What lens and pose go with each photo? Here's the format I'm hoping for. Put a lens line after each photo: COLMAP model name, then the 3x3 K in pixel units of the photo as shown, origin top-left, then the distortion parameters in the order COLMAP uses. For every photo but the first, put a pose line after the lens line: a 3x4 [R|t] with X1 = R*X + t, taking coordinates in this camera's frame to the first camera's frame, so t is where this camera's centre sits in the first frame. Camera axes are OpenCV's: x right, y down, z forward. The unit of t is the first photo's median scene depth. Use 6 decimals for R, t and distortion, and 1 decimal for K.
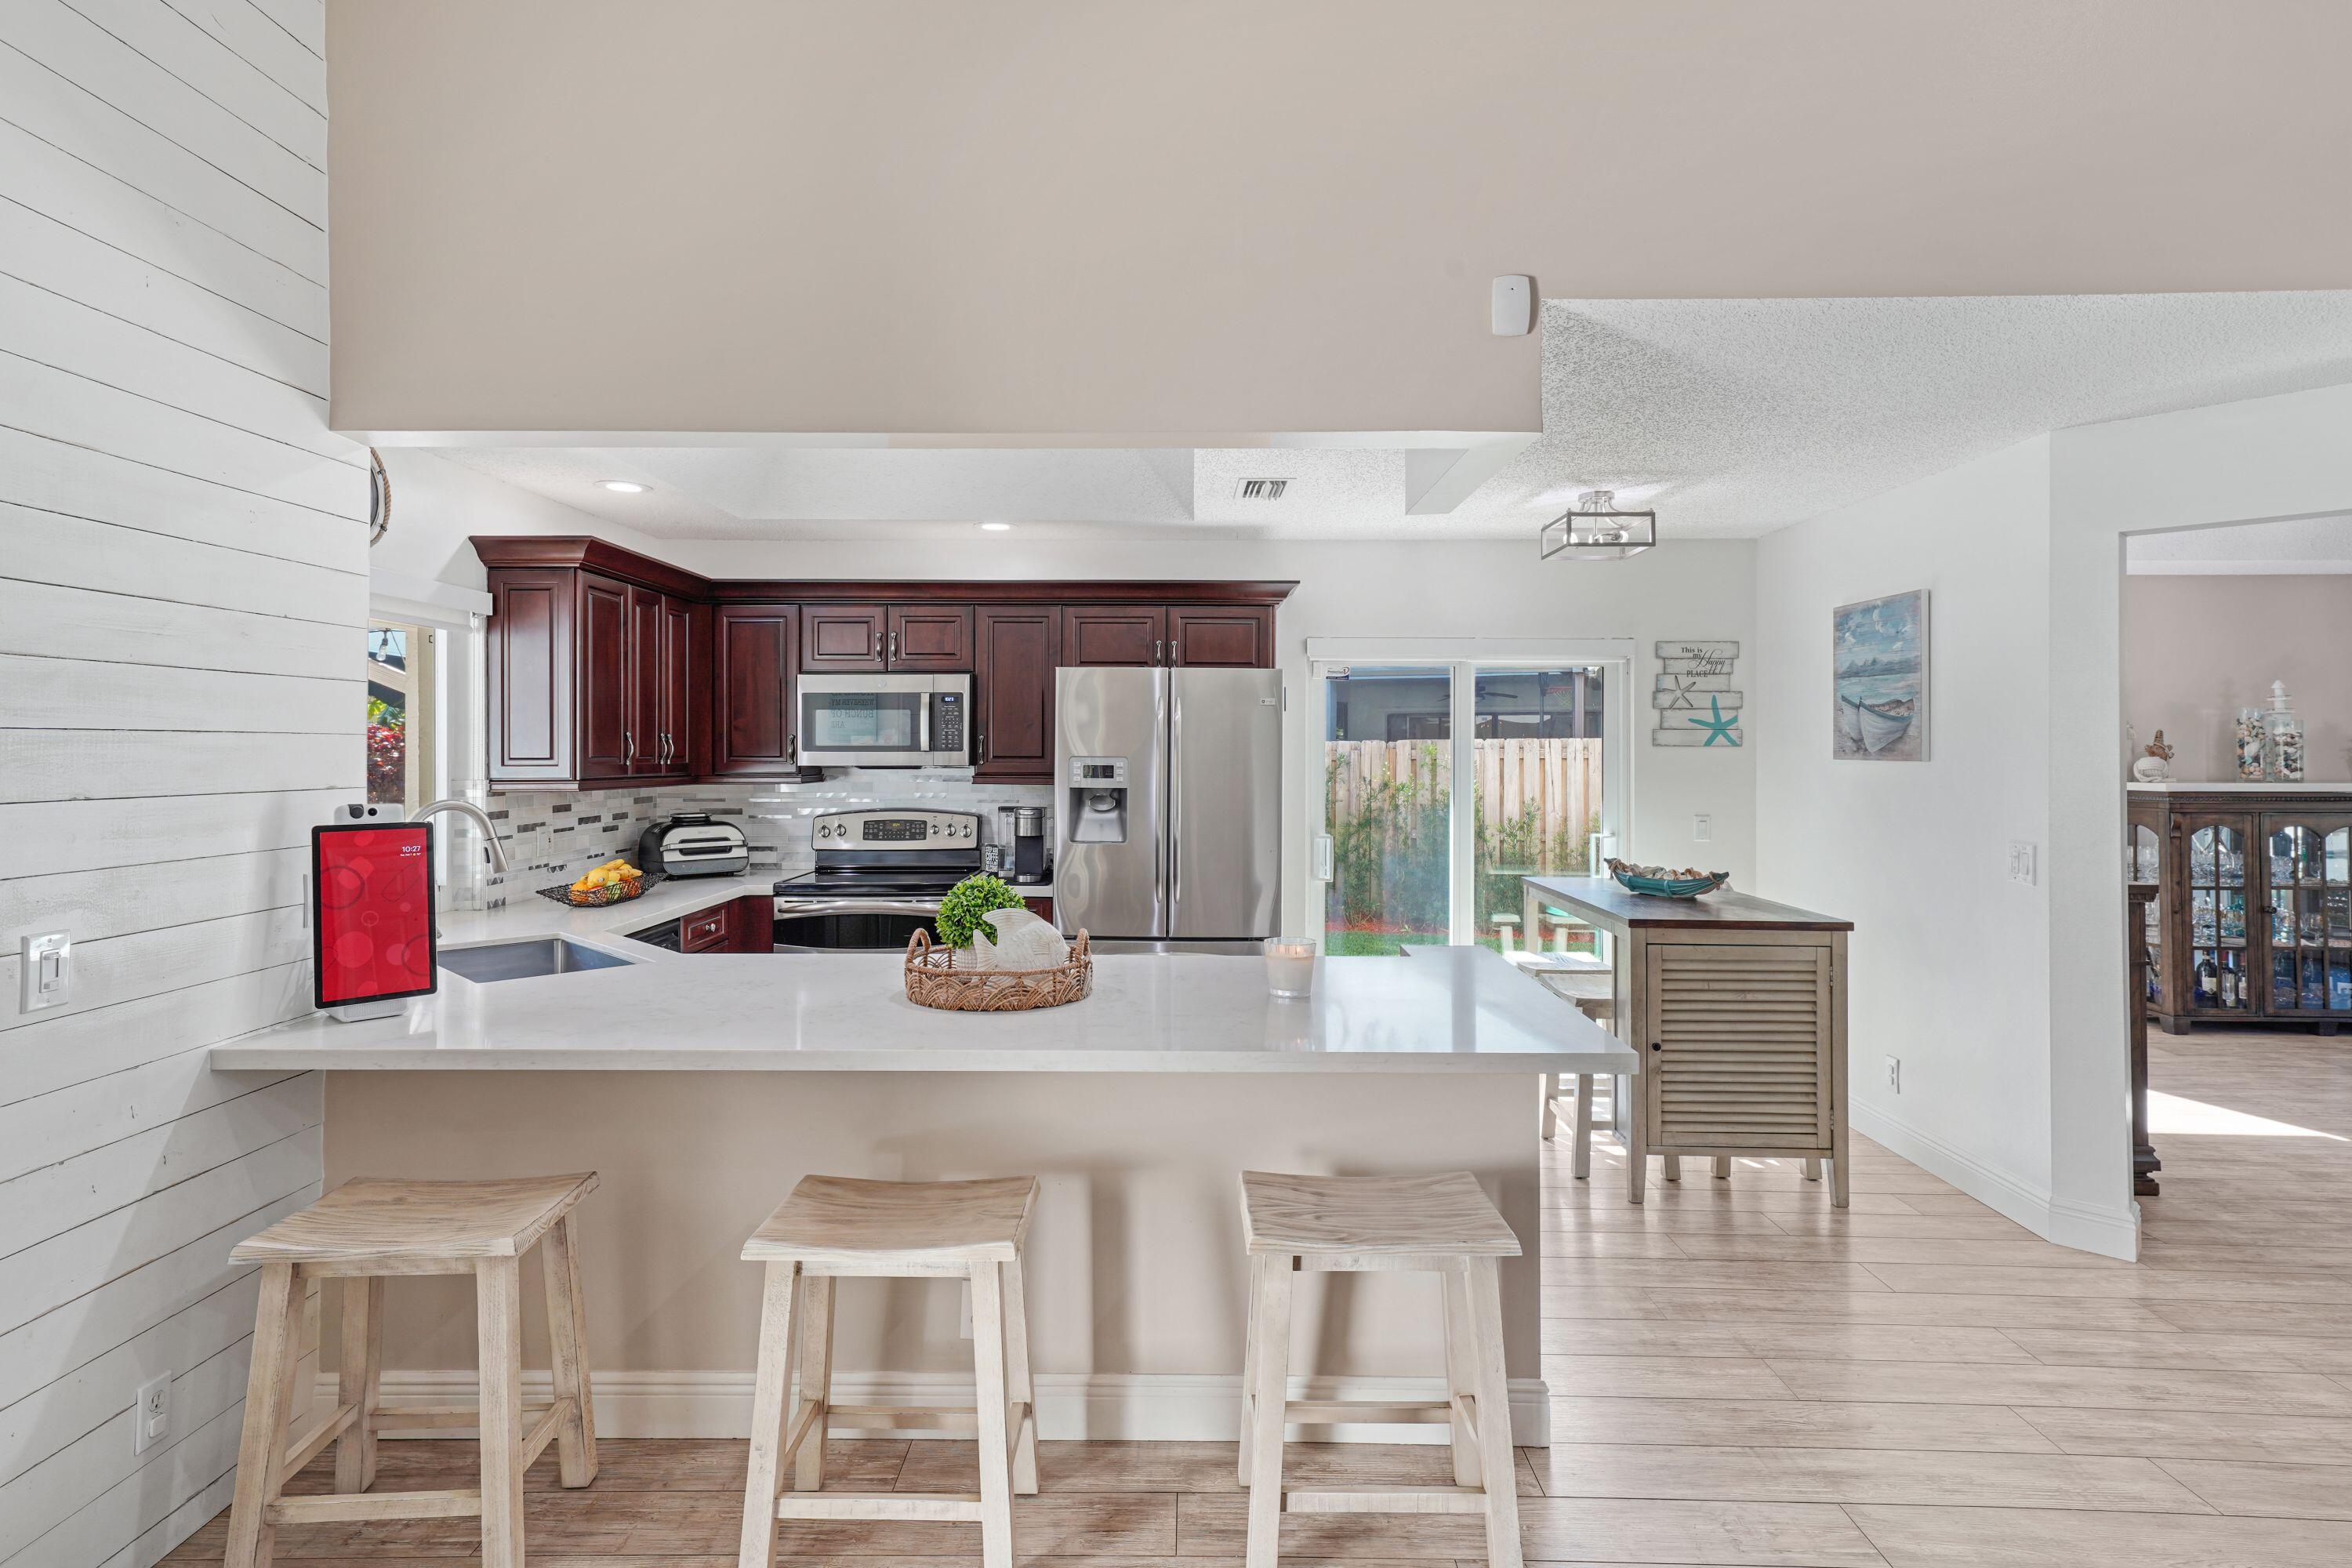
lens RADIAL K [[1259.6, 0, 1174.2], [0, 1259.6, 734.6], [0, 0, 1]] dist [0.021284, 0.002244]
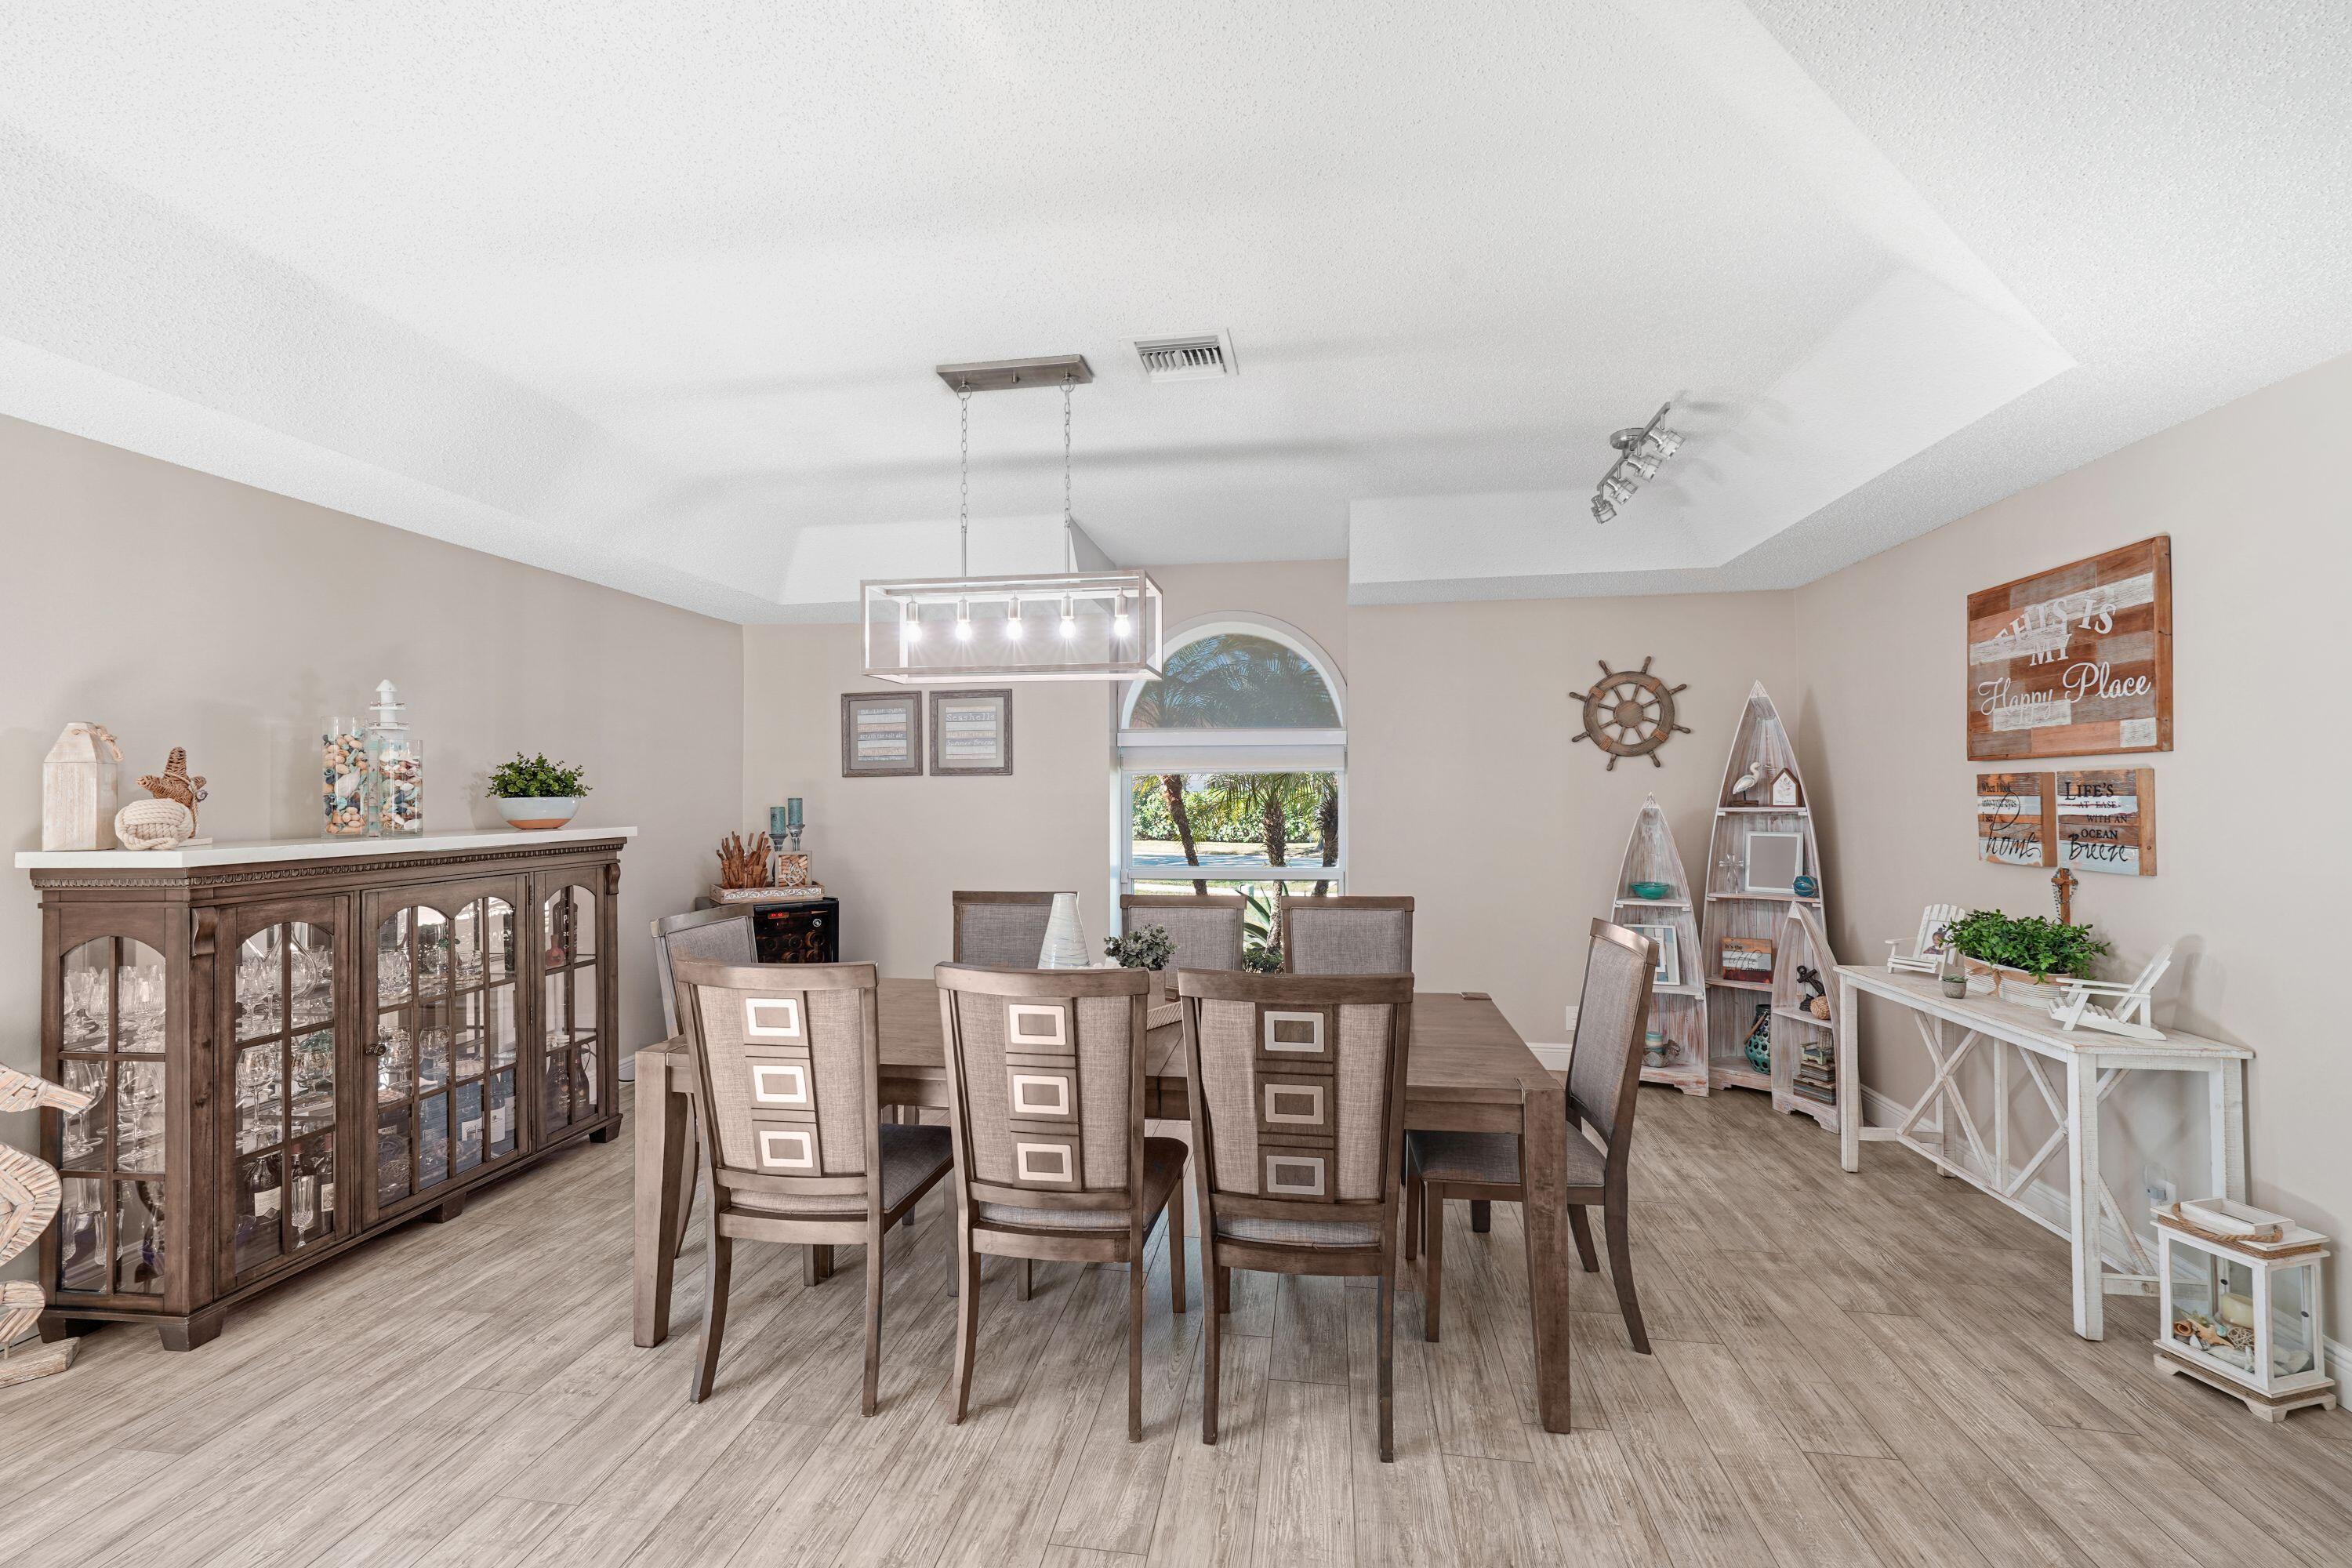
lens RADIAL K [[947.0, 0, 1183.7], [0, 947.0, 771.5], [0, 0, 1]] dist [-0.009815, 0.002738]
pose [[0.121974, 0.021435, 0.992302, 0.597861], [0.005478, 0.999737, -0.022269, 0.023363], [-0.992518, 0.008152, 0.121824, 0.738512]]
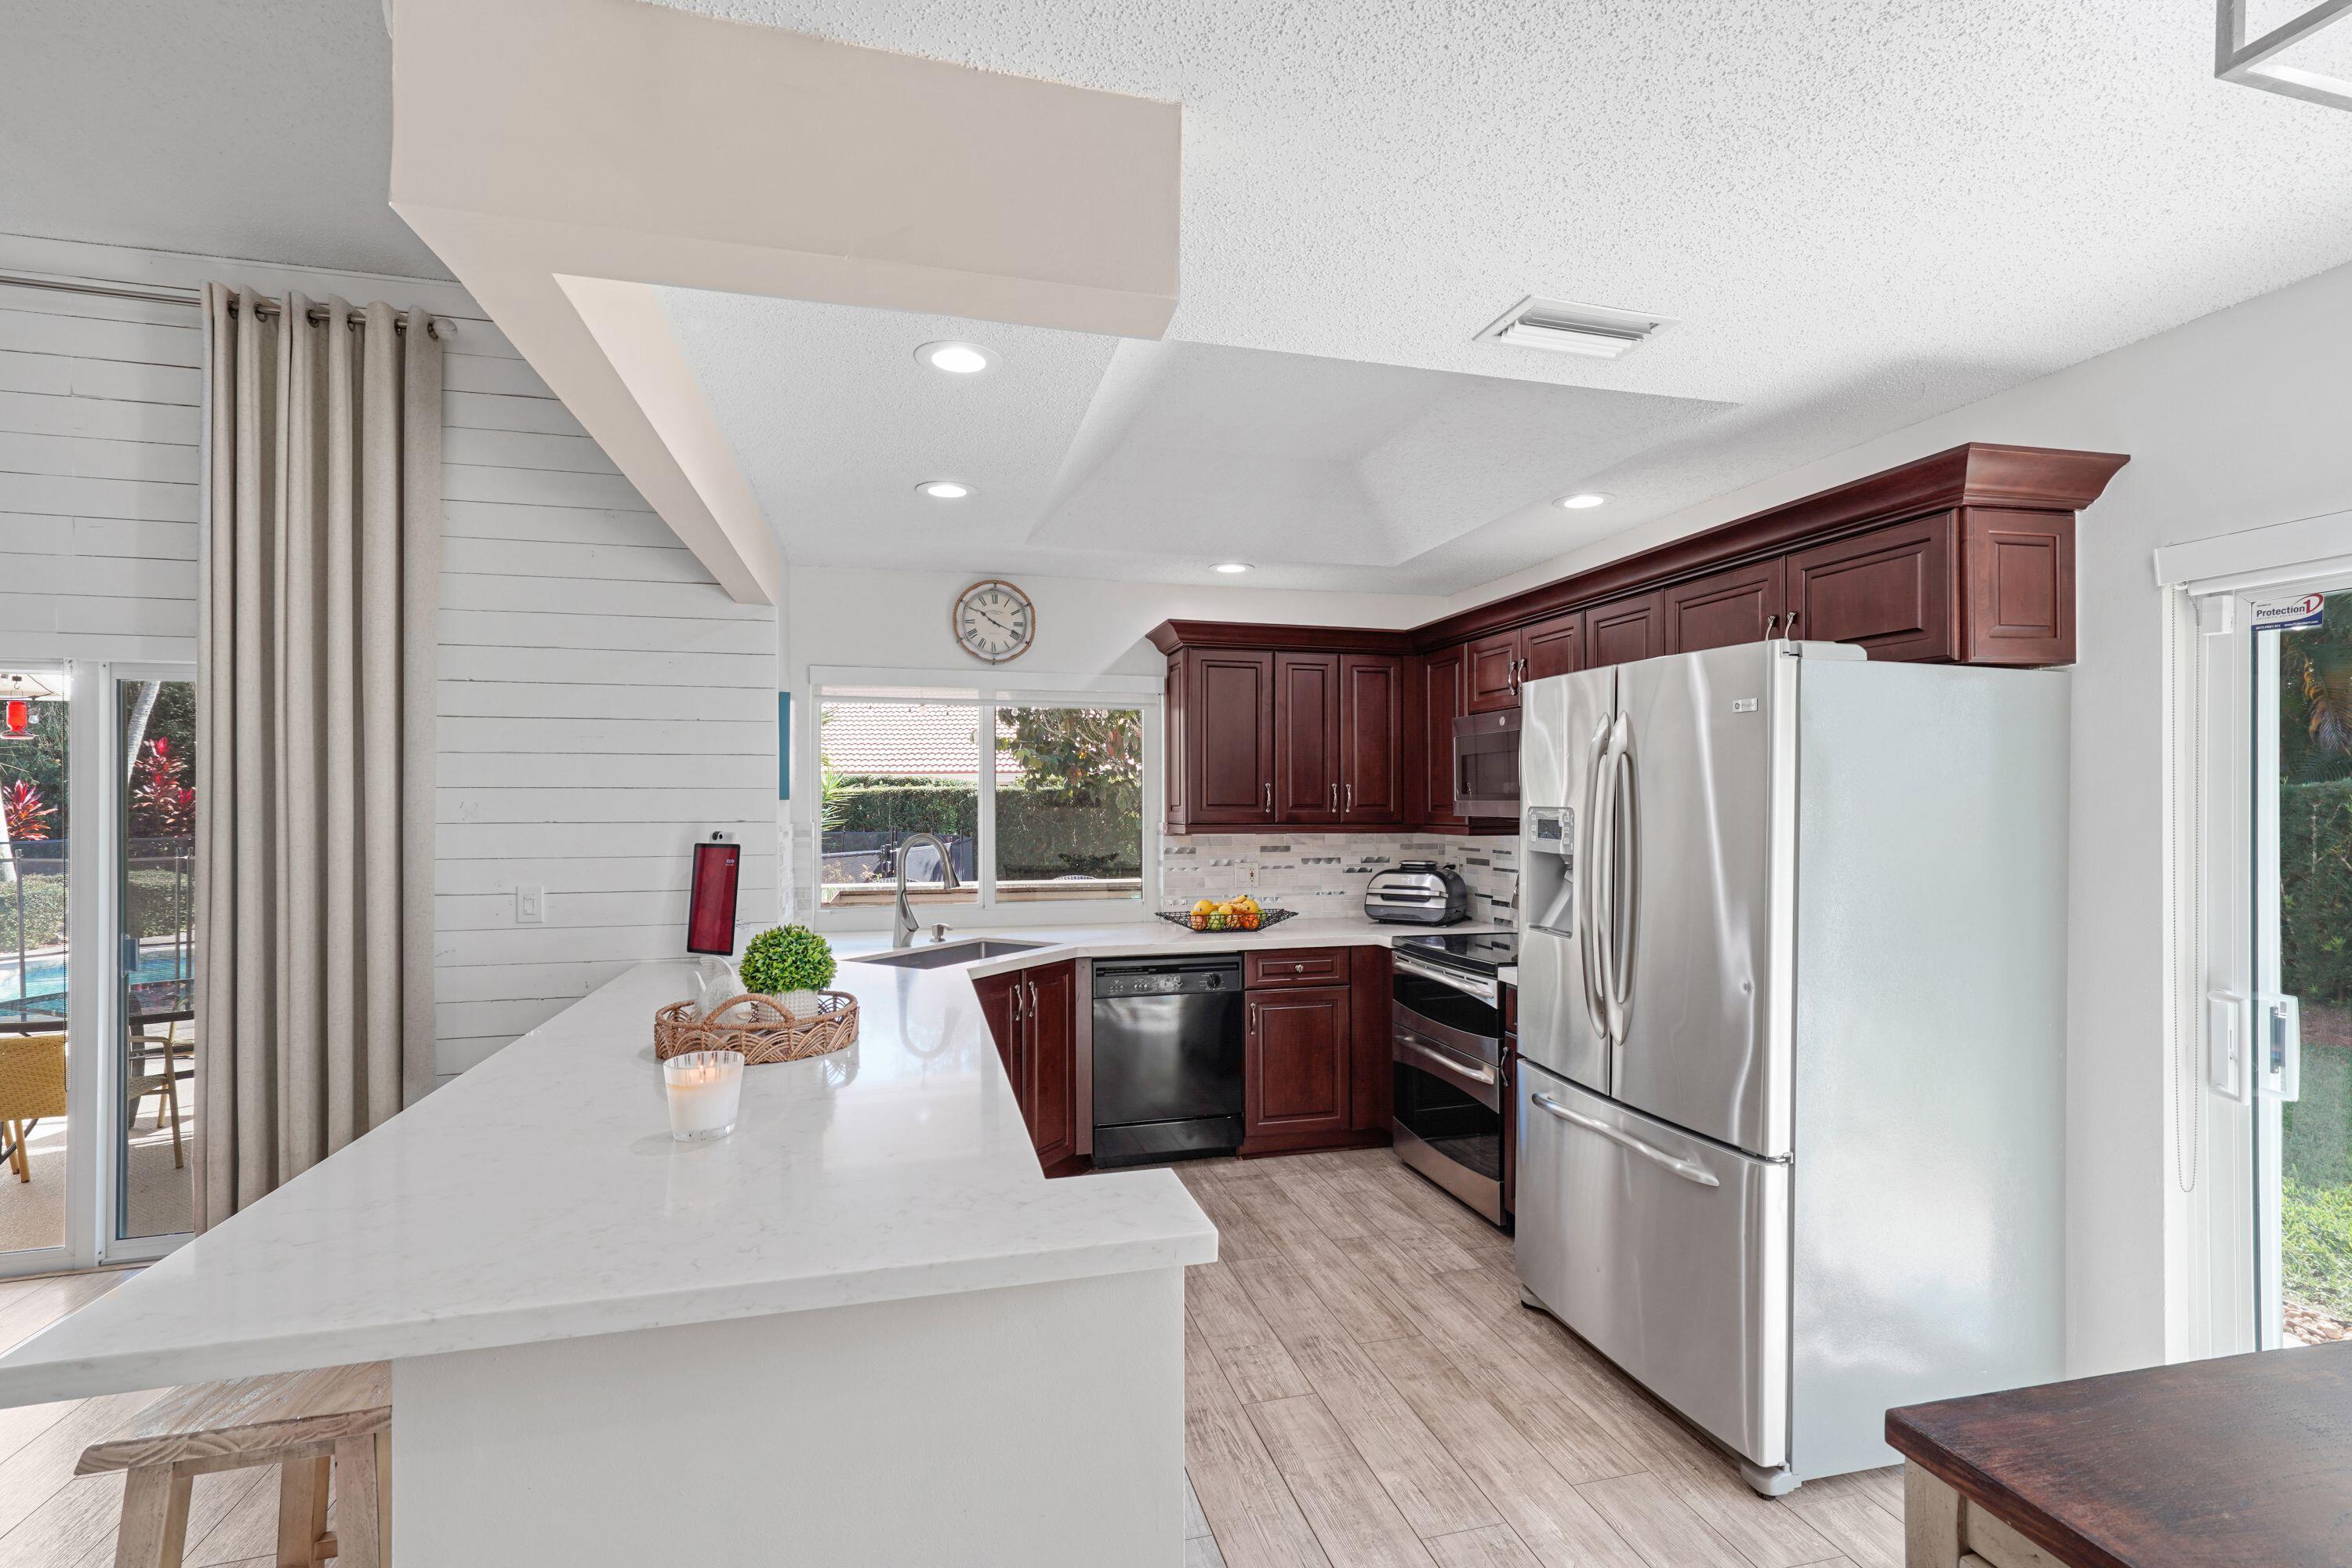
lens RADIAL K [[1069.4, 0, 1174.0], [0, 1069.4, 794.1], [0, 0, 1]] dist [0.010844, -0.000218]
pose [[0.267028, -0.006735, -0.963665, 0.441974], [0.011682, 0.999925, -0.003751, 0.009896], [0.963618, -0.010256, 0.267086, 0.637678]]
